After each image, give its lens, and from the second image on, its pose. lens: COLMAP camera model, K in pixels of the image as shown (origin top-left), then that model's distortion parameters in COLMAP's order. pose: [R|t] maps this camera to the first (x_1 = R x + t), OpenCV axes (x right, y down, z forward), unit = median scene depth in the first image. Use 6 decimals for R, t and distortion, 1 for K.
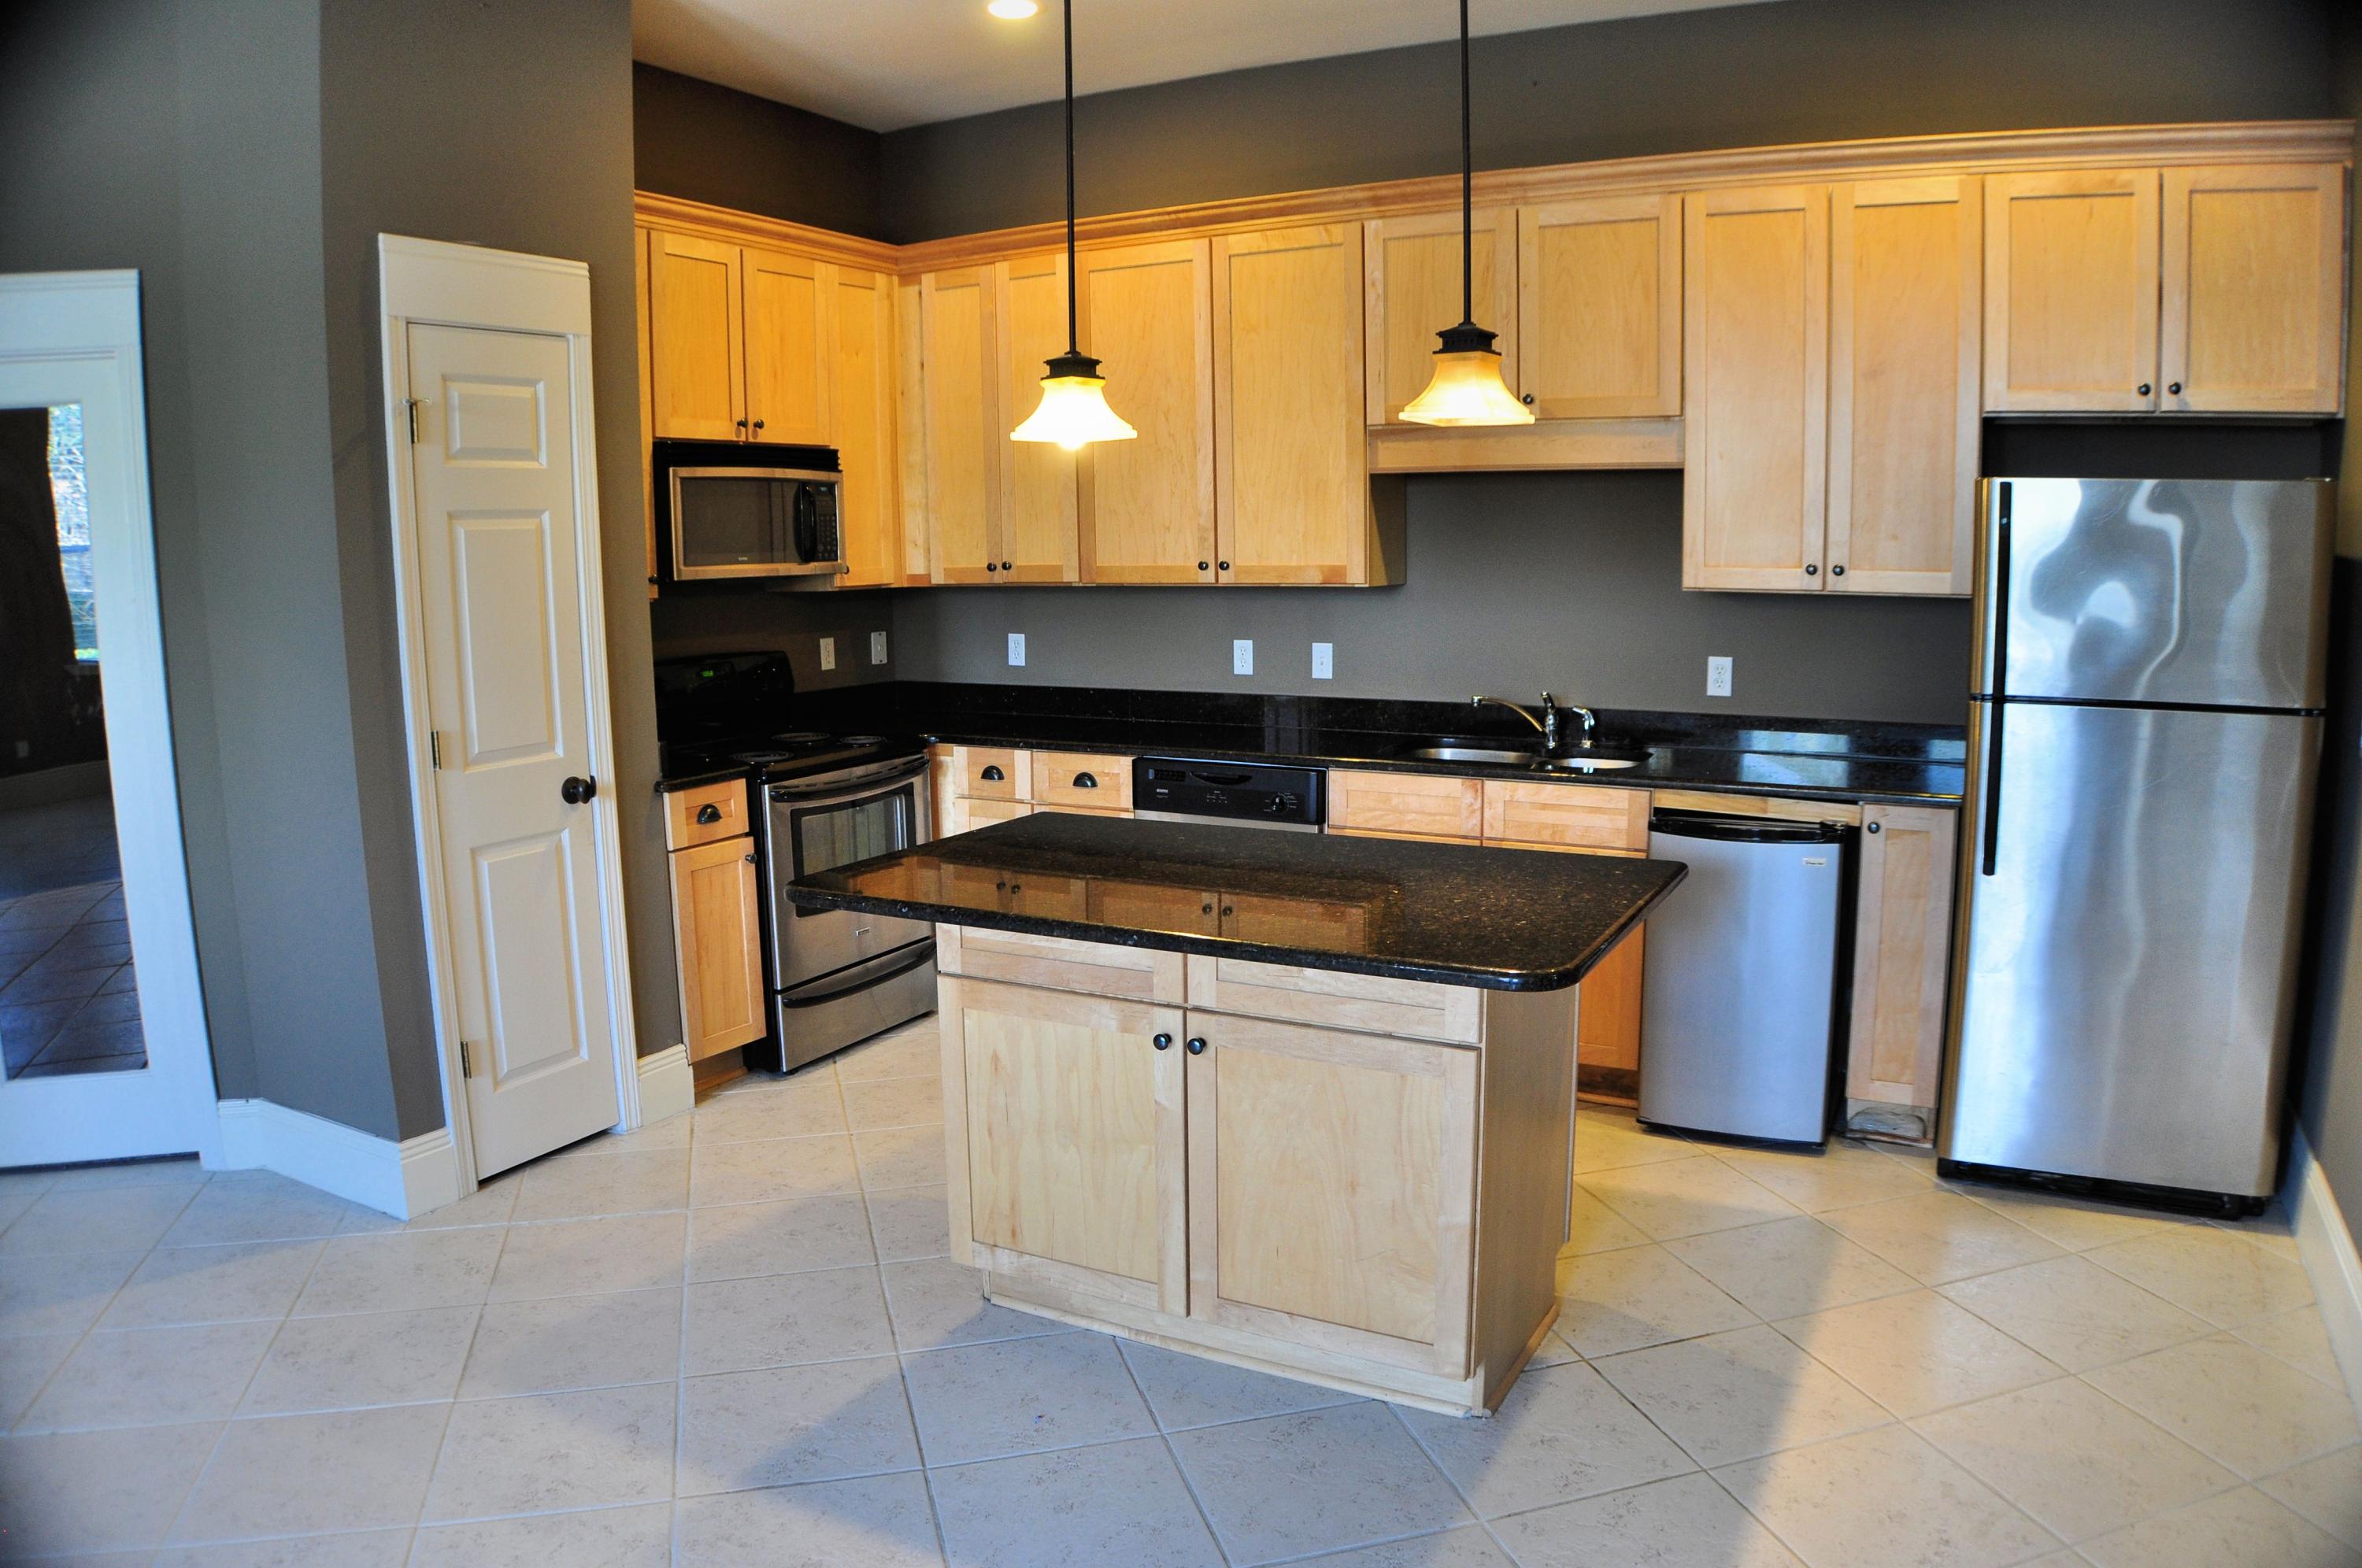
lens RADIAL K [[1601.6, 0, 1181.3], [0, 1601.6, 817.8], [0, 0, 1]] dist [-0.189689, 0.056283]
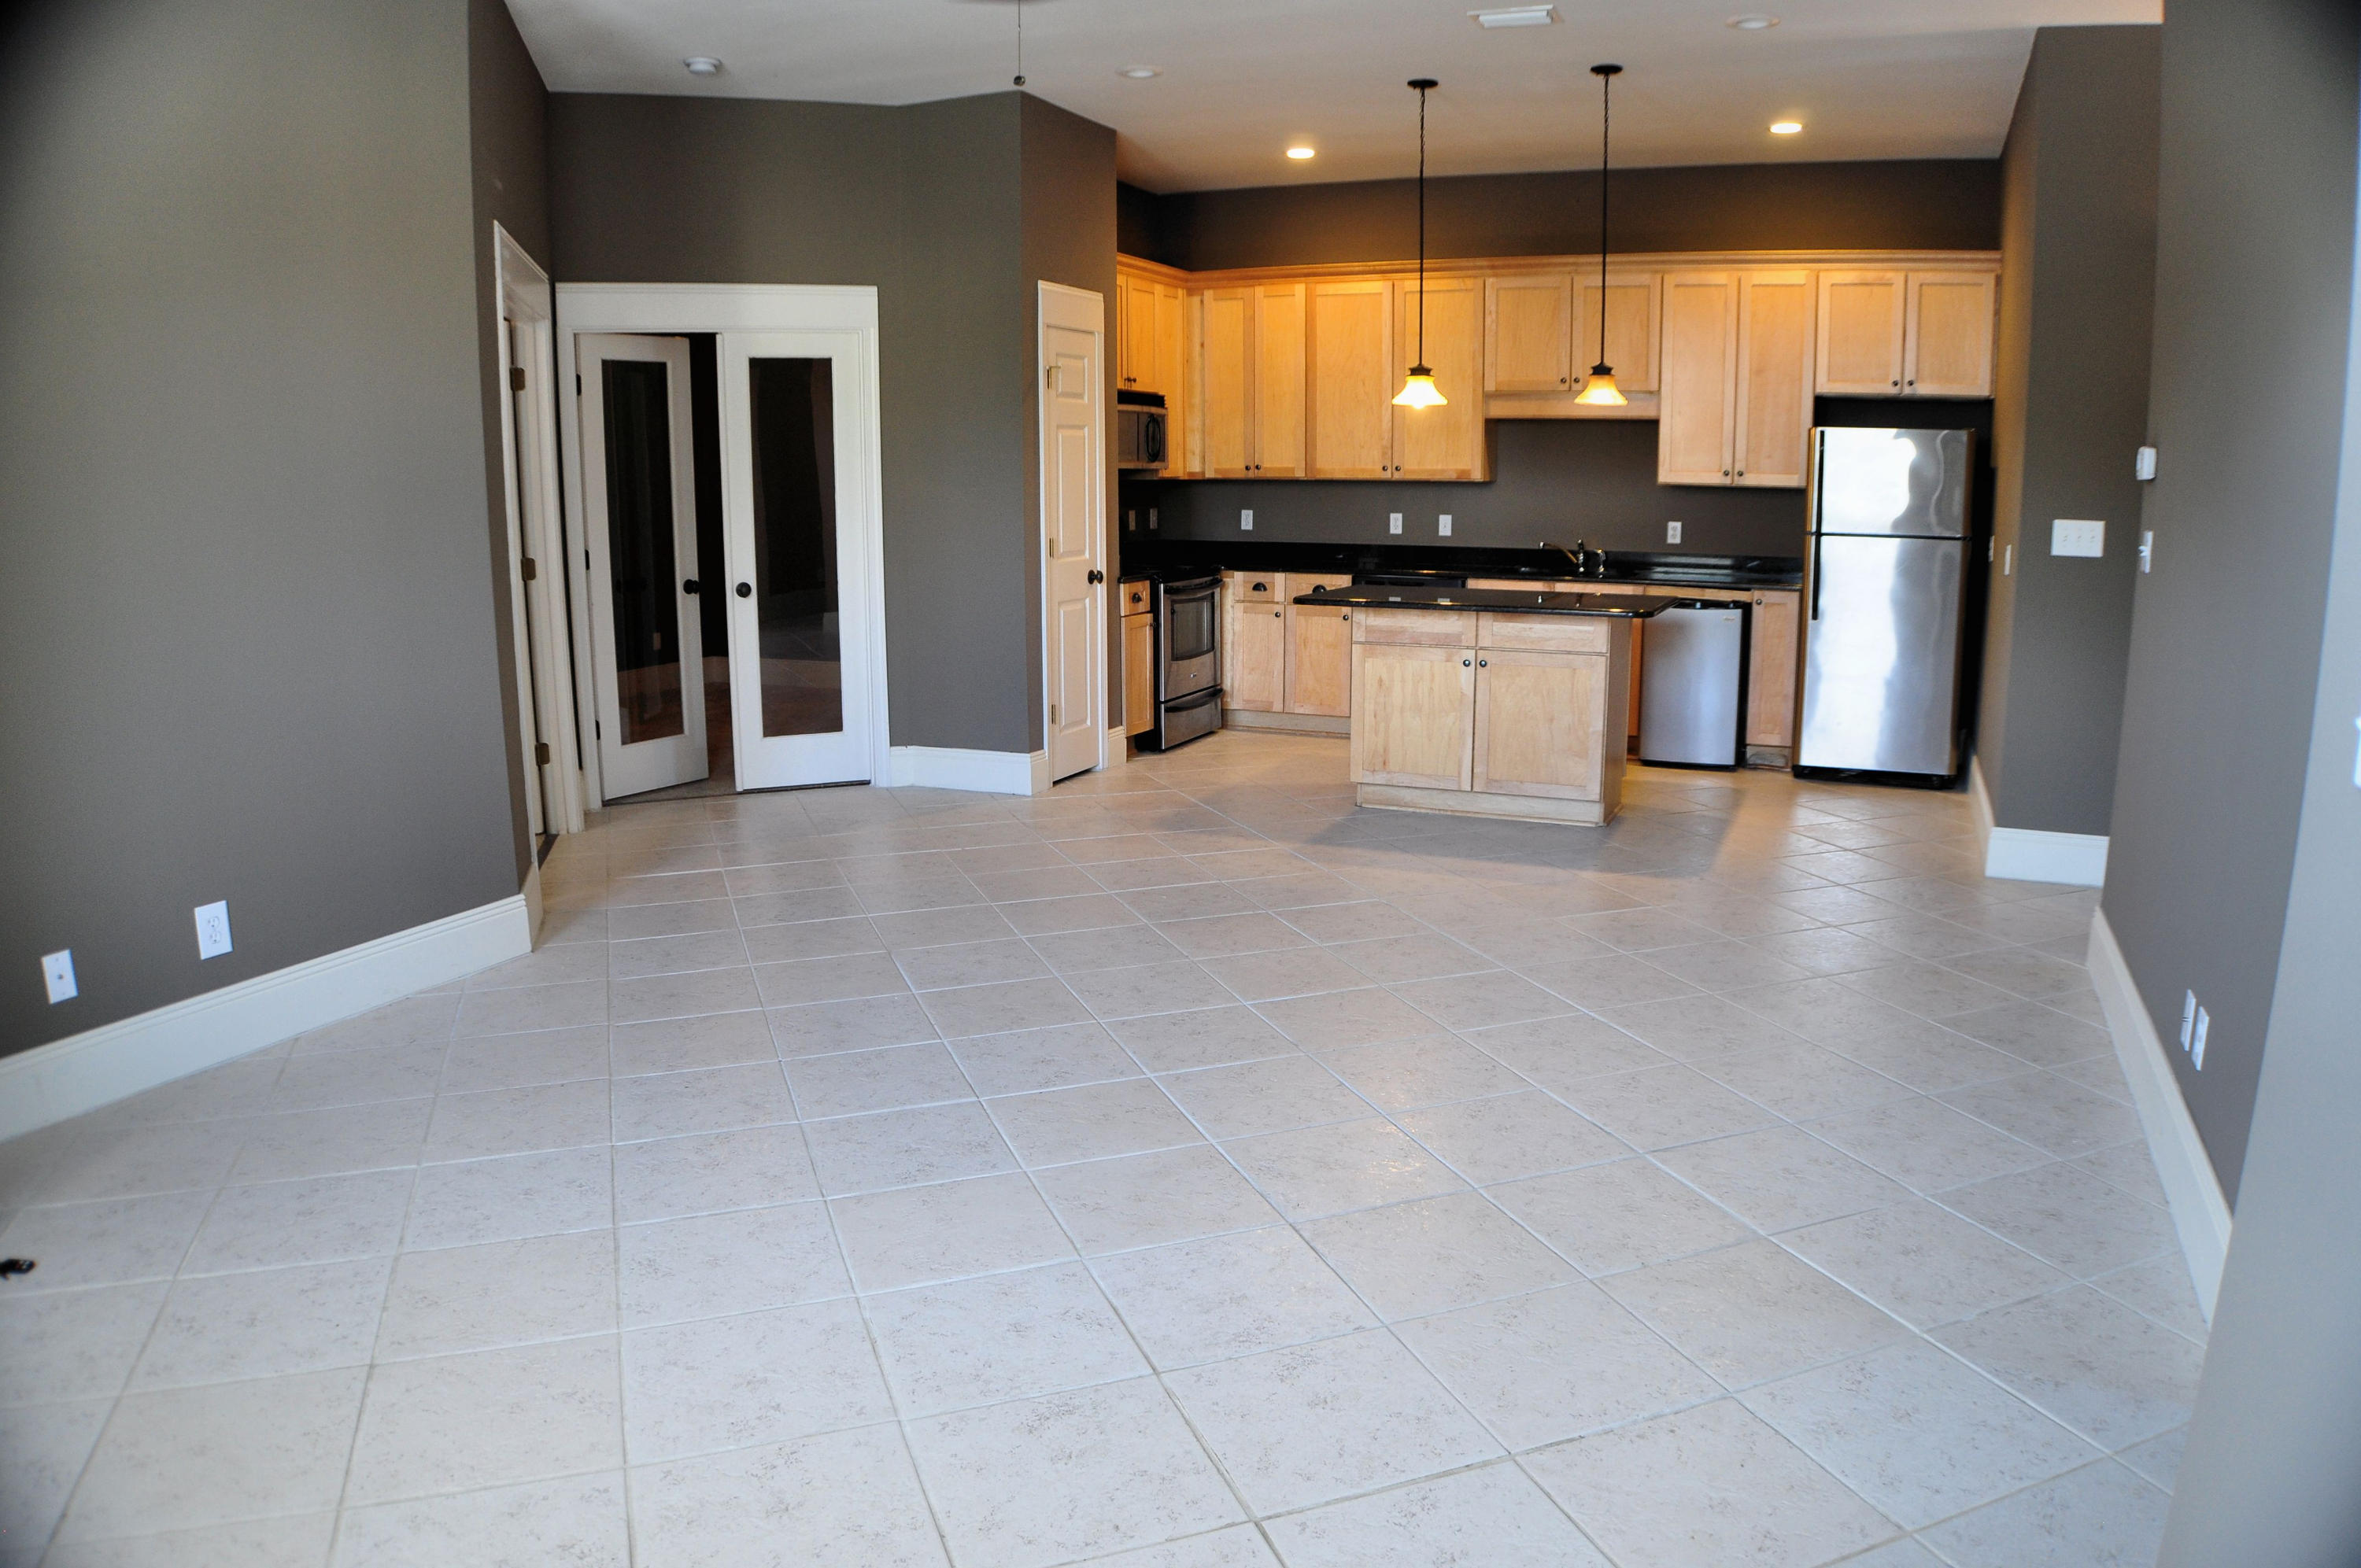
lens RADIAL K [[1600.9, 0, 1180.8], [0, 1600.9, 817.8], [0, 0, 1]] dist [-0.189689, 0.056283]
pose [[0.997198, -0.006183, 0.074556, -0.423313], [0.002984, 0.999073, 0.042939, 0.186243], [-0.074753, -0.042596, 0.996292, -0.906553]]
